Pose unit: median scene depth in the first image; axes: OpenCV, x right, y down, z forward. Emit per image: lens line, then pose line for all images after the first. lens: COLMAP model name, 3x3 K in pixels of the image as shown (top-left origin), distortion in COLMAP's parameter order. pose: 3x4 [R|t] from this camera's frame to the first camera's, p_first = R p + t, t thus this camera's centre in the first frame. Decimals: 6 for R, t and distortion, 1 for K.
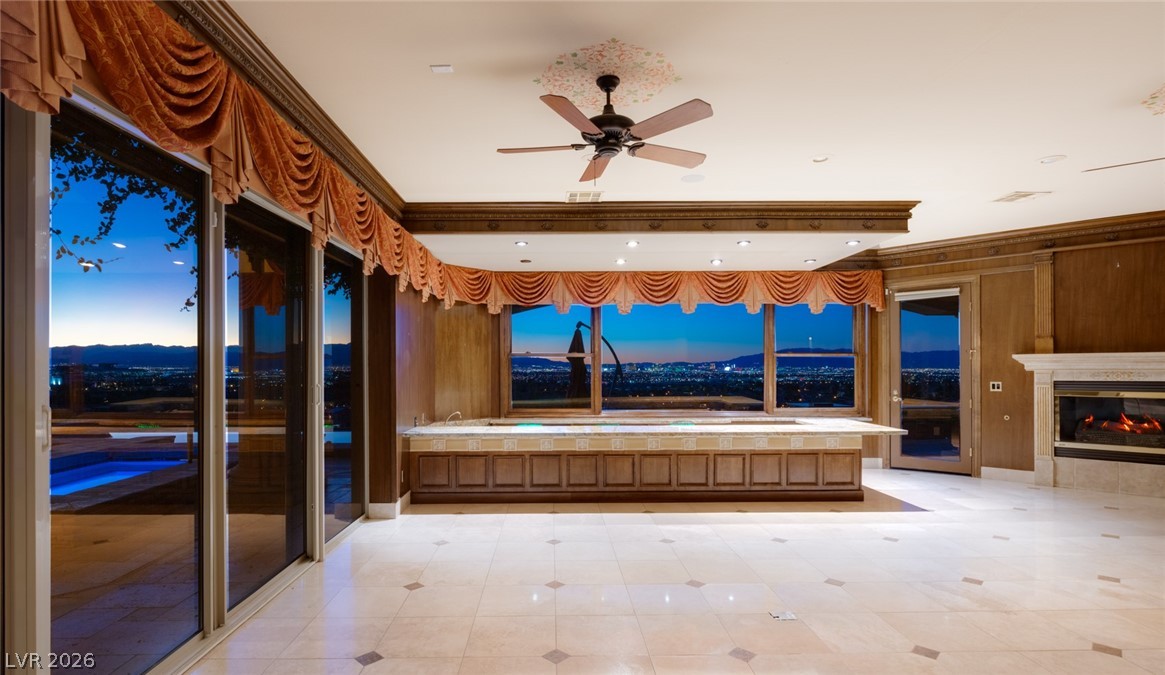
lens RADIAL K [[571.2, 0, 564.3], [0, 571.2, 365.7], [0, 0, 1]] dist [-0.000101, 0.000041]
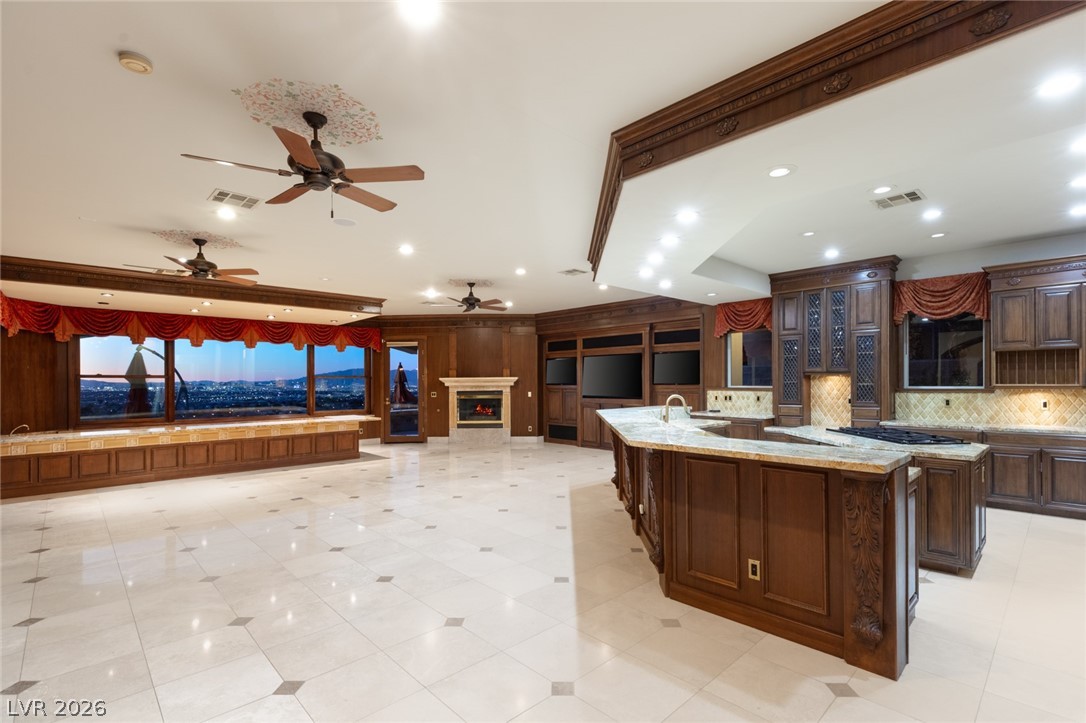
lens RADIAL K [[493.8, 0, 550.8], [0, 493.8, 379.7], [0, 0, 1]] dist [0.000488, 0.001494]
pose [[0.729402, 0.001520, 0.684084, -0.091459], [0.003521, 0.999976, -0.005976, -0.002188], [-0.684076, 0.006768, 0.729379, -0.472764]]
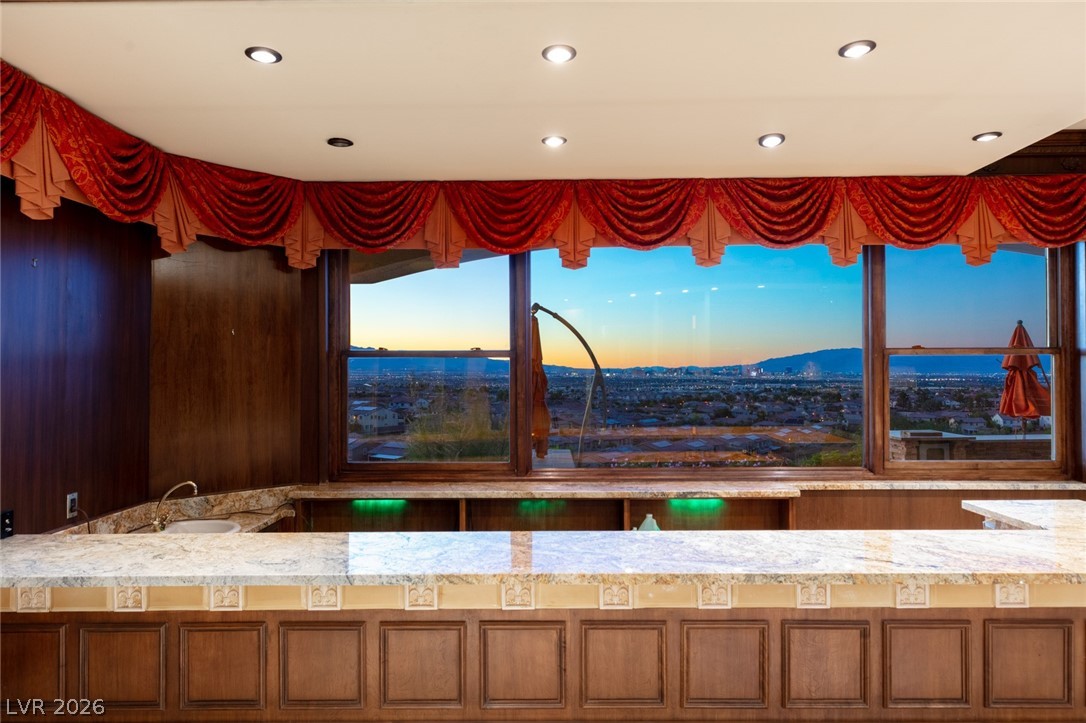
lens RADIAL K [[679.2, 0, 535.5], [0, 679.2, 365.1], [0, 0, 1]] dist [0.006775, 0.002099]
pose [[0.999447, -0.002978, -0.033127, 0.099188], [0.002717, 0.999965, -0.007907, -0.004347], [0.033150, 0.007812, 0.999420, 0.463935]]
